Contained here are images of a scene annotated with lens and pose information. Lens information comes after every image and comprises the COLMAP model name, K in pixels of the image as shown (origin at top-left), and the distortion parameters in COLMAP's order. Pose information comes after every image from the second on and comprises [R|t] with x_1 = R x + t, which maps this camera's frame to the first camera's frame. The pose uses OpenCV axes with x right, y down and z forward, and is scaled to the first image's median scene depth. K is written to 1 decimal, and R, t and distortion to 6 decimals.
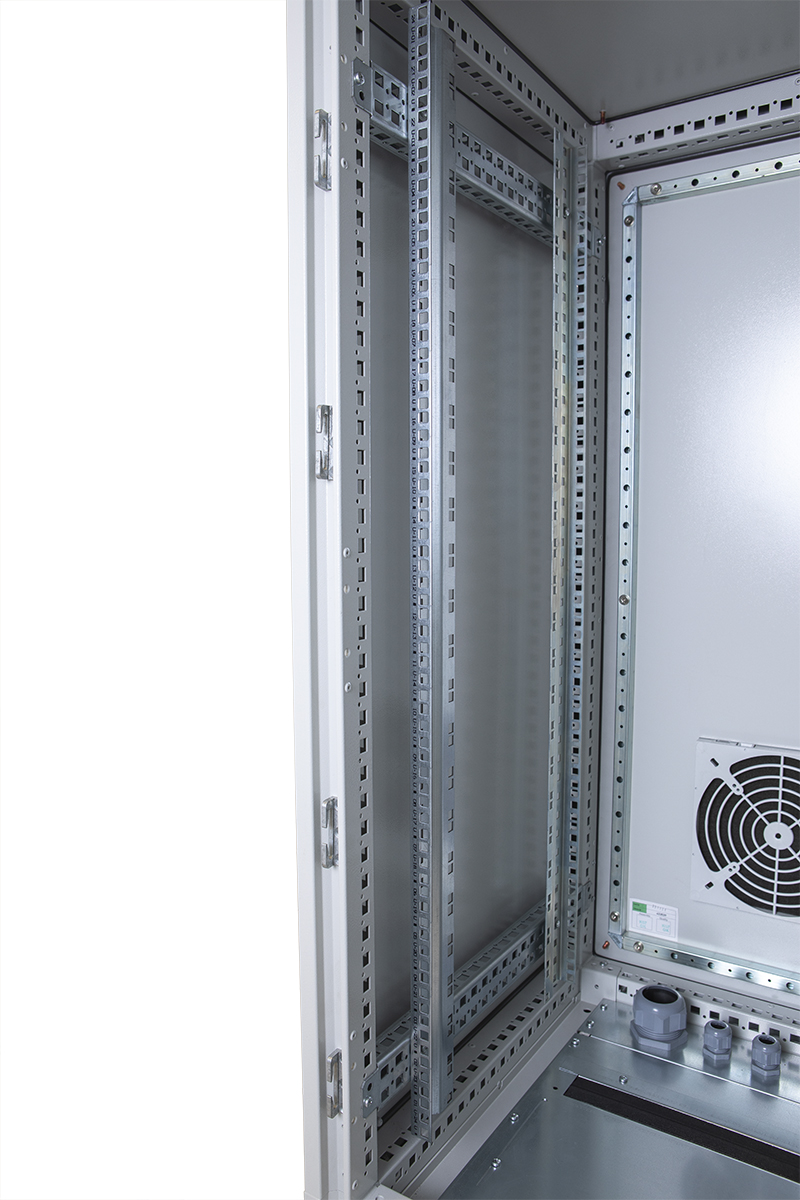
lens RADIAL K [[896.6, 0, 400.0], [0, 896.6, 600.0], [0, 0, 1]] dist [-0.103662, 0.088201]
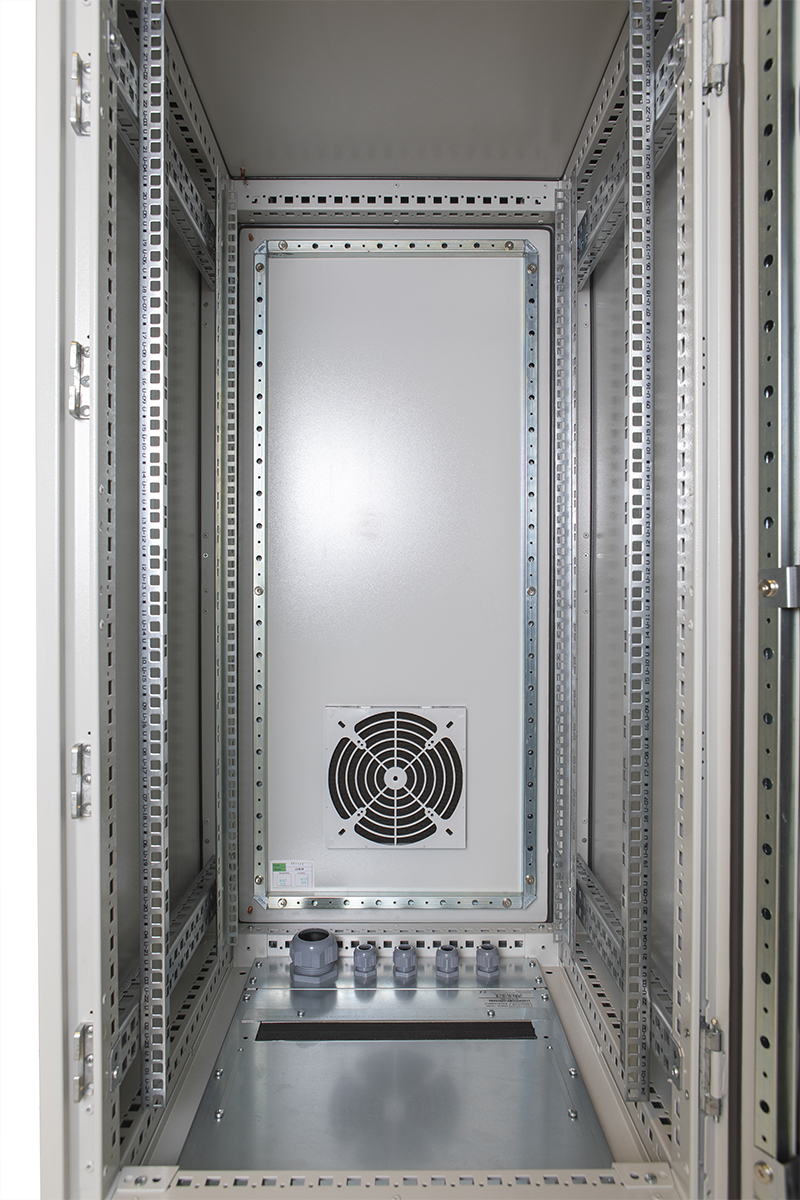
lens RADIAL K [[798.3, 0, 400.0], [0, 798.3, 600.0], [0, 0, 1]] dist [-0.031533, 0.000588]
pose [[0.829491, -0.002765, 0.558513, -0.181406], [0.049573, 0.996406, -0.068692, 0.096242], [-0.556316, 0.084666, 0.826646, 0.055968]]
